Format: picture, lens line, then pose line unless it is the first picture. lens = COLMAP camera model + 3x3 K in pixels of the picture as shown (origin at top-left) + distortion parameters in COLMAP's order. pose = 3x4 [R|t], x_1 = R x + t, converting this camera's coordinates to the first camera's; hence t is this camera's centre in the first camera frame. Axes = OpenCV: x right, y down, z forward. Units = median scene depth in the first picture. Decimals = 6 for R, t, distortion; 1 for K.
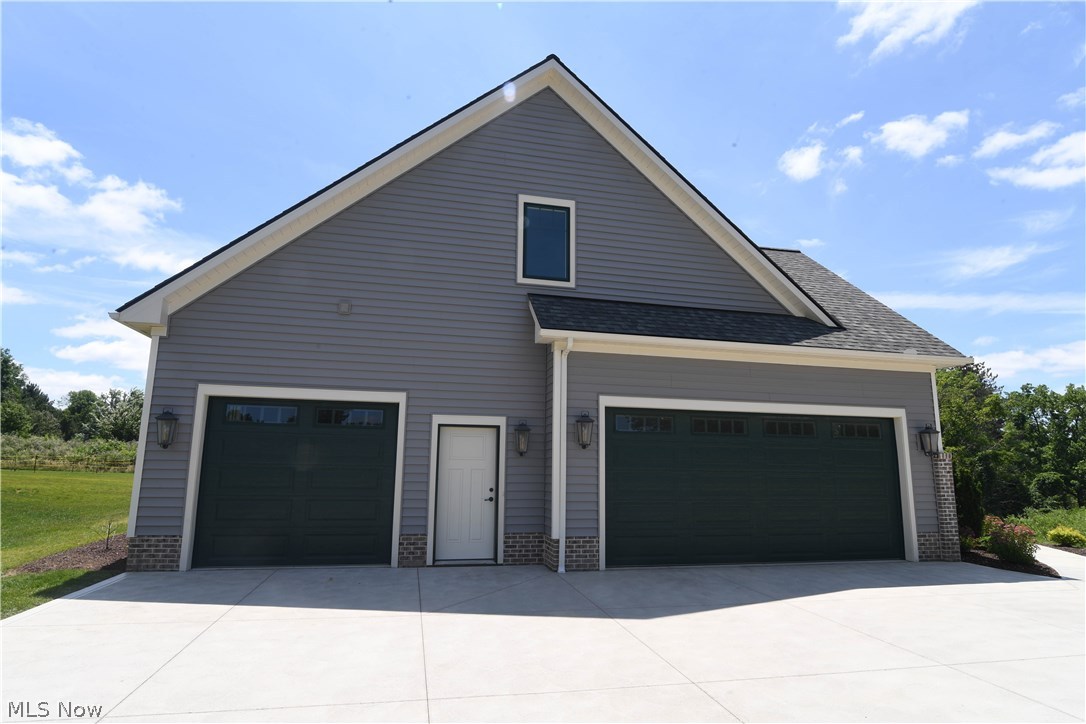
lens RADIAL K [[593.7, 0, 540.8], [0, 593.7, 363.4], [0, 0, 1]] dist [-0.014782, 0.000921]
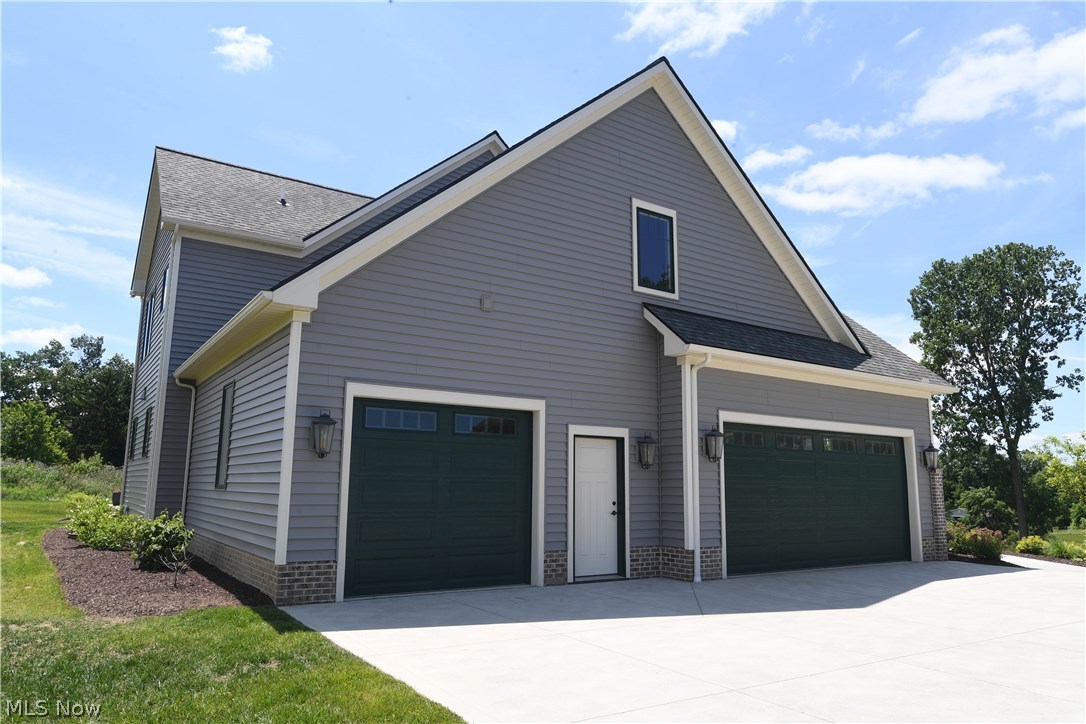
lens RADIAL K [[744.2, 0, 546.4], [0, 744.2, 362.6], [0, 0, 1]] dist [-0.002526, -0.001217]
pose [[0.929011, 0.057731, 0.365522, -0.647182], [-0.062404, 0.998050, 0.000972, -0.011218], [-0.364753, -0.023713, 0.930802, -0.088975]]
